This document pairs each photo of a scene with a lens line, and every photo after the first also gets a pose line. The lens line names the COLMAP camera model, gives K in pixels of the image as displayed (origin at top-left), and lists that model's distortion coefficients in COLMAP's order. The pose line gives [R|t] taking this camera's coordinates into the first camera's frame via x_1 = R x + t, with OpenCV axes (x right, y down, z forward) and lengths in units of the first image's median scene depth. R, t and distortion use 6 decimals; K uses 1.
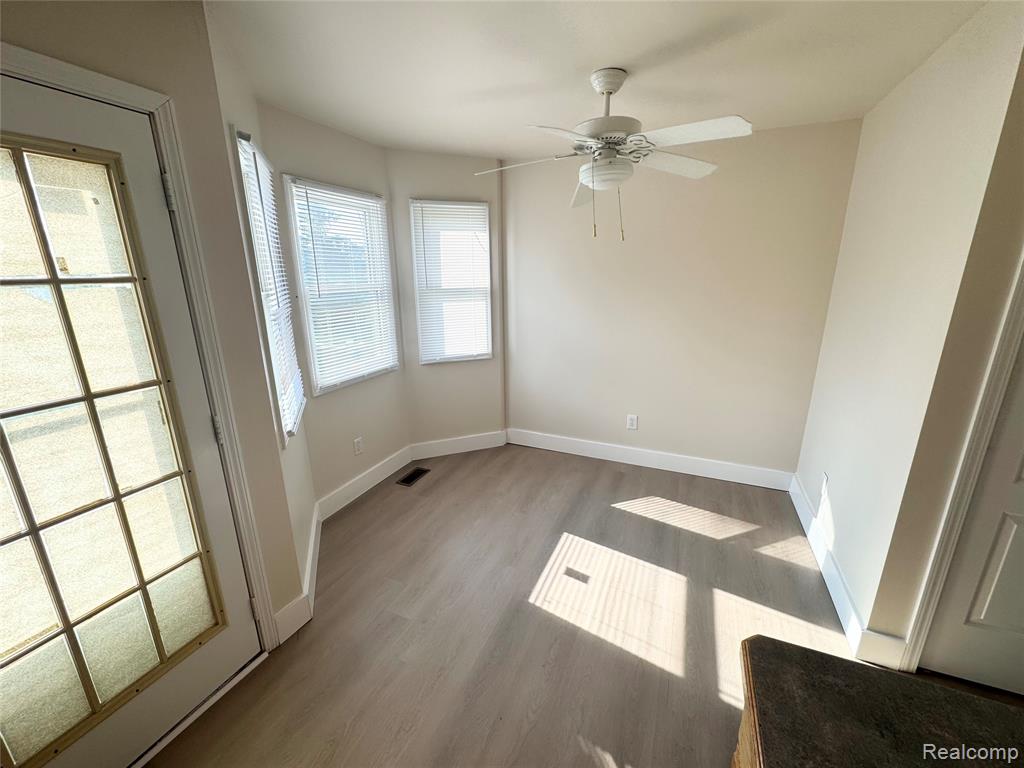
lens RADIAL K [[415.8, 0, 514.3], [0, 415.8, 386.0], [0, 0, 1]] dist [-0.002663, 0.000234]
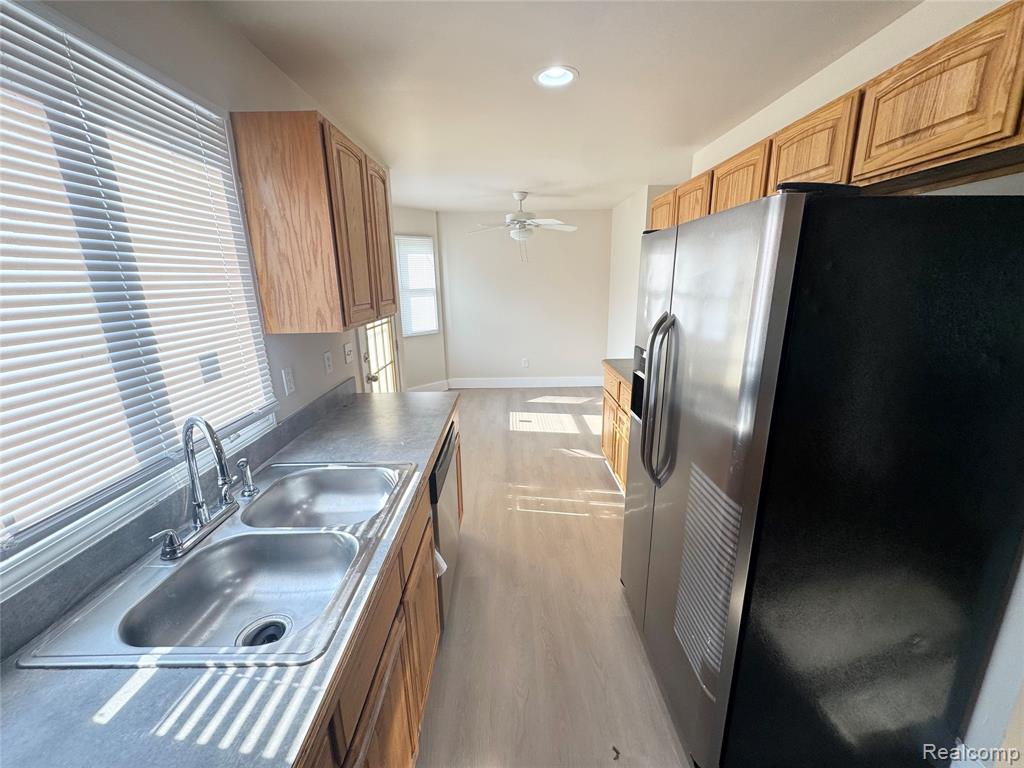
lens RADIAL K [[415.8, 0, 511.1], [0, 415.8, 383.9], [0, 0, 1]] dist [-0.002663, 0.000234]
pose [[0.915972, -0.105868, 0.387025, -0.610121], [0.119123, 0.992826, -0.010347, 0.248160], [-0.383152, 0.055581, 0.922011, -0.785429]]
